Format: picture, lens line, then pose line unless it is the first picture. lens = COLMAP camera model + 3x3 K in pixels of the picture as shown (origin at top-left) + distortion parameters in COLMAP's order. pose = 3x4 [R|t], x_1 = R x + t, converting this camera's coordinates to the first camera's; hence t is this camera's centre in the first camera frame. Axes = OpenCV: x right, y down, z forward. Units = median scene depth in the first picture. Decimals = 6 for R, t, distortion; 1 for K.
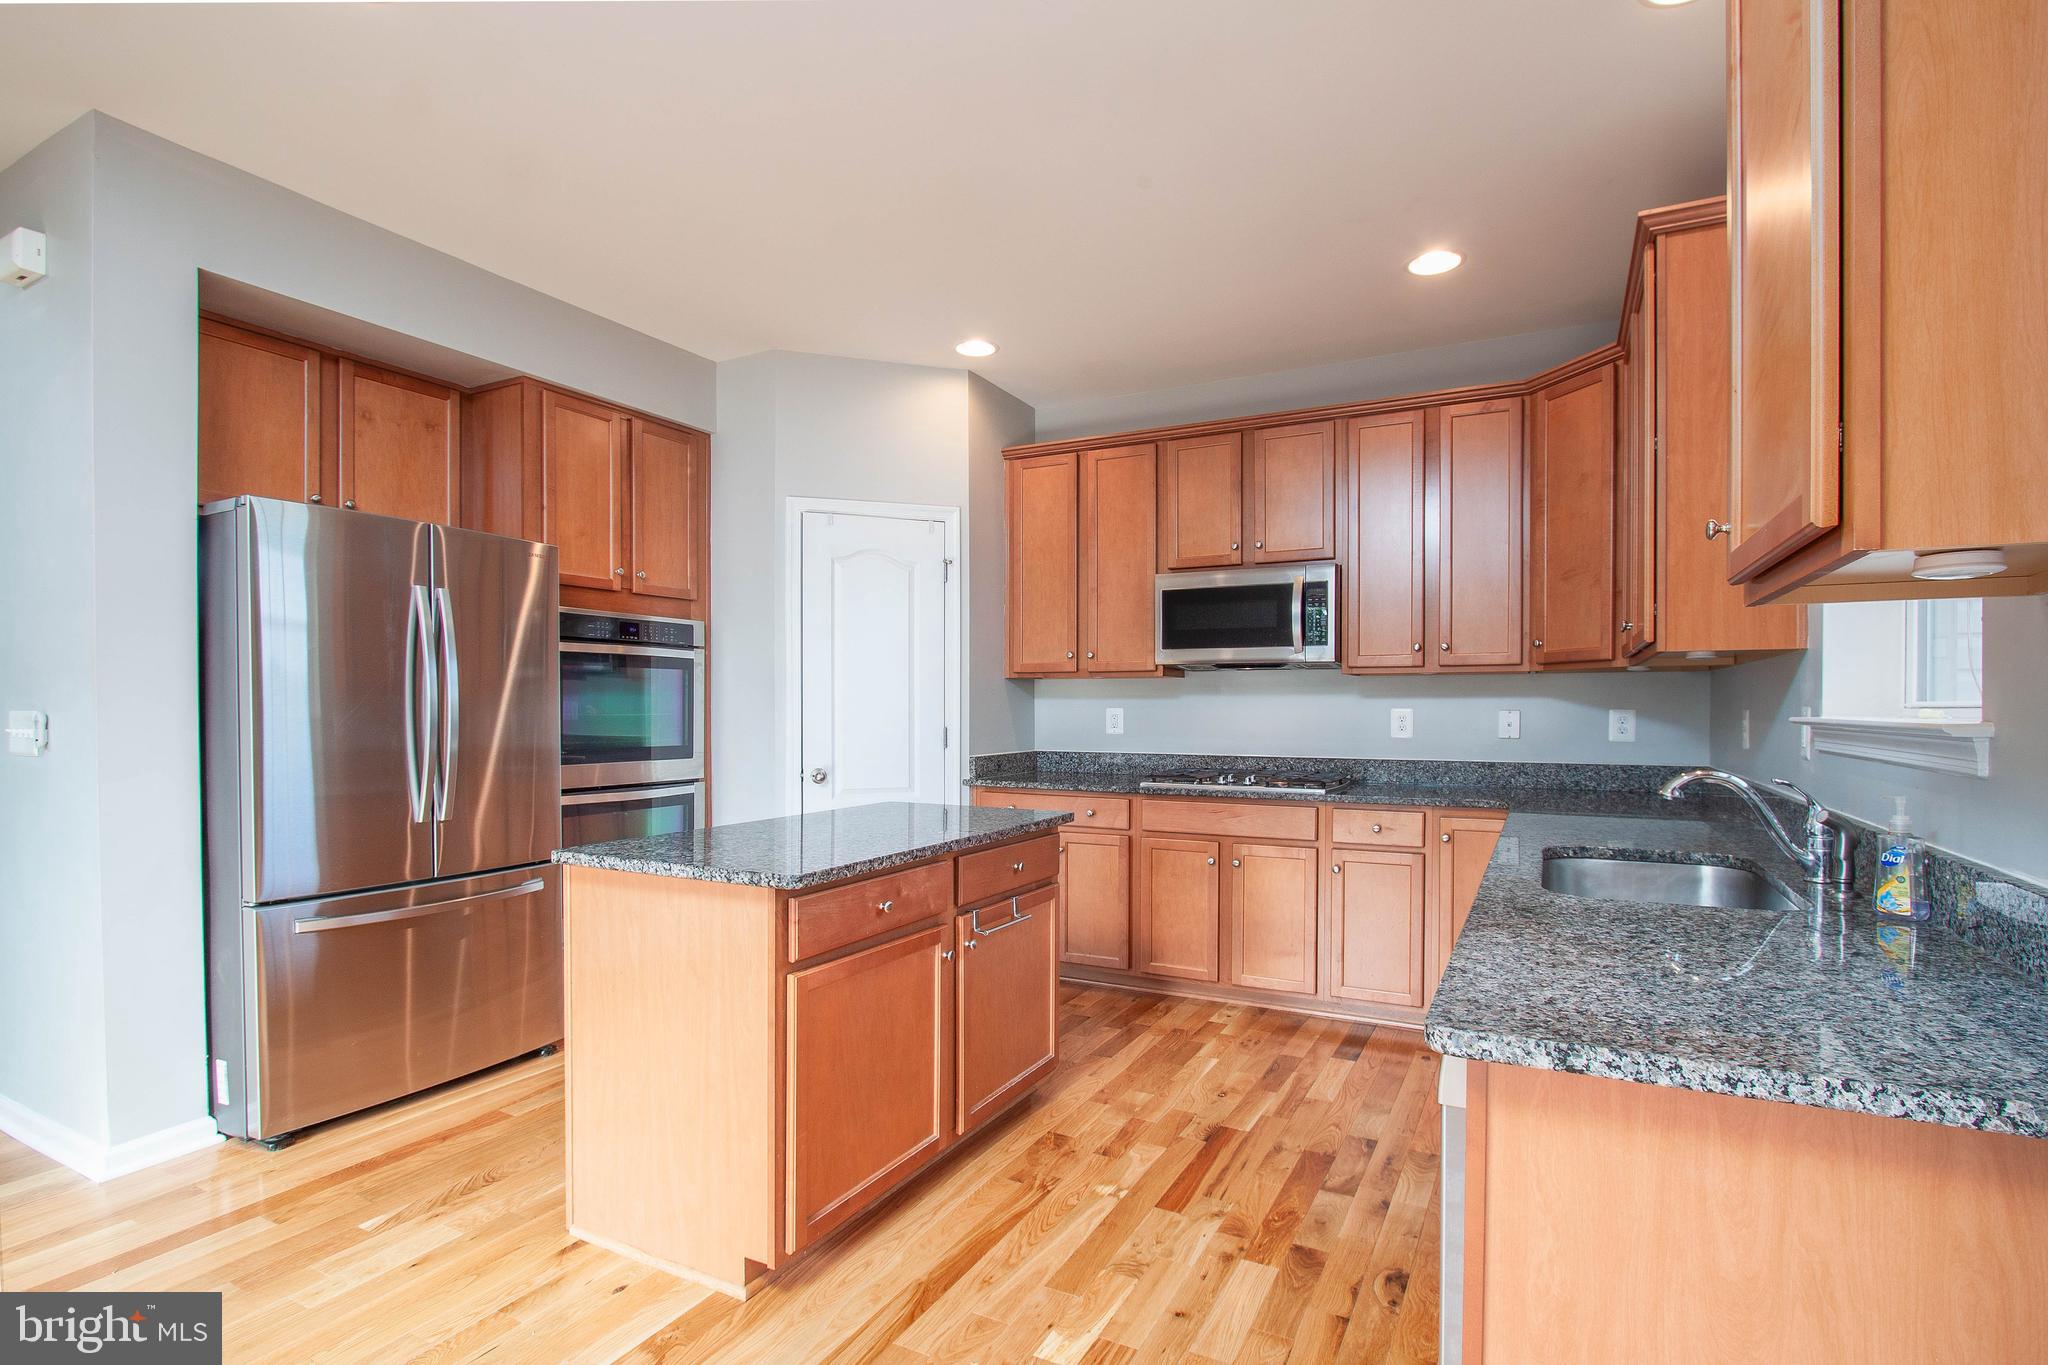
lens RADIAL K [[972.1, 0, 1109.4], [0, 972.1, 711.9], [0, 0, 1]] dist [-0.016922, 0.000938]
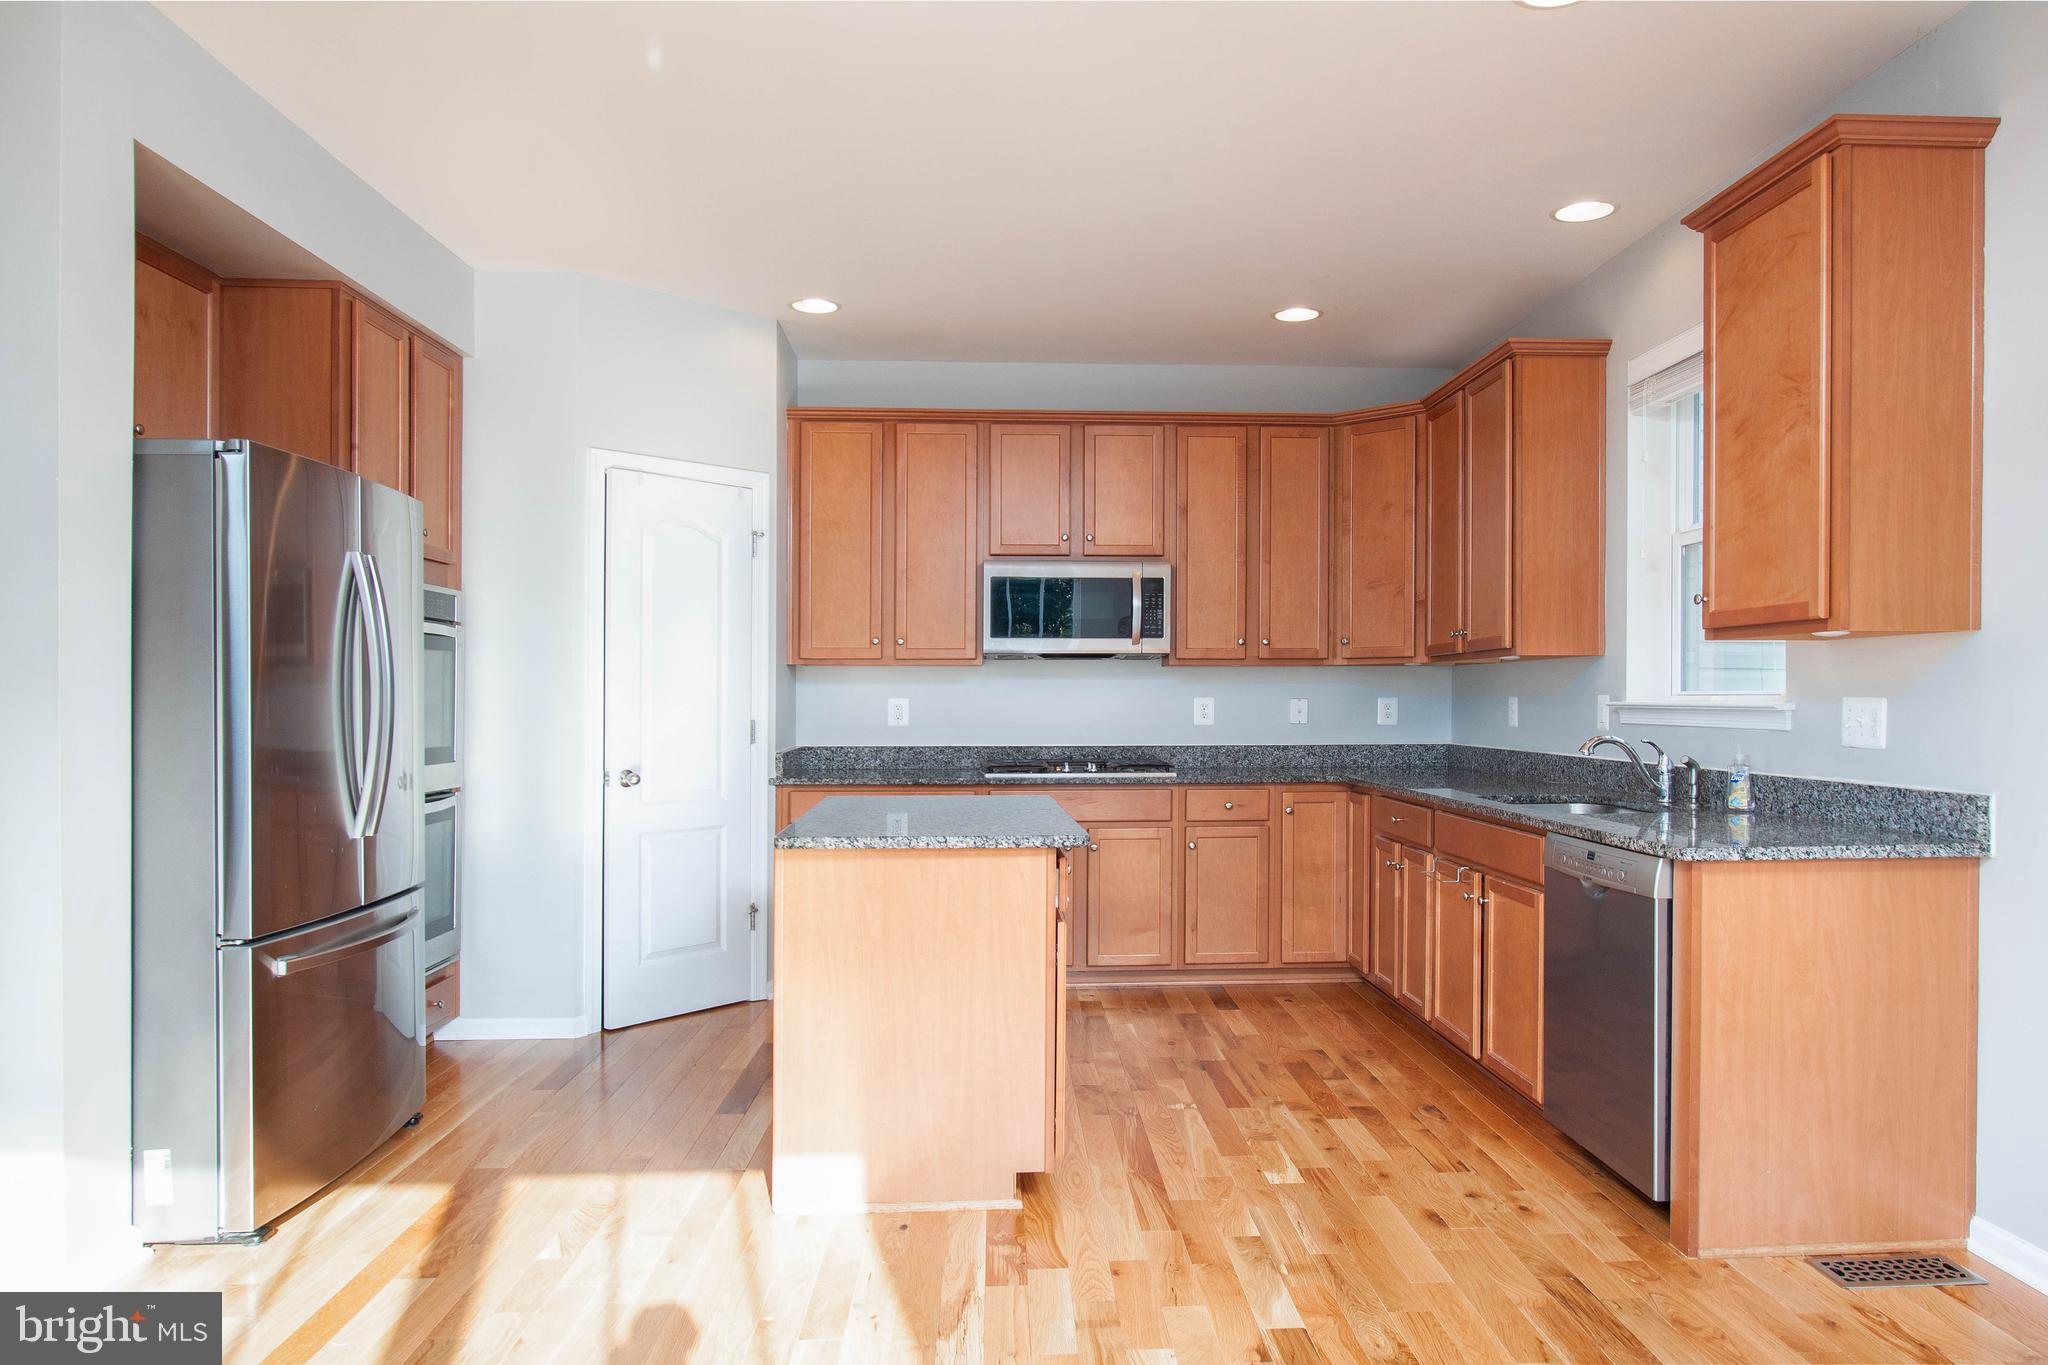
lens RADIAL K [[1377.0, 0, 1015.2], [0, 1377.0, 698.7], [0, 0, 1]] dist [-0.011014, 0.003642]
pose [[0.878726, -0.003647, 0.477312, -0.712110], [0.005308, 0.999984, -0.002131, 0.000297], [-0.477296, 0.004406, 0.878731, -0.275739]]
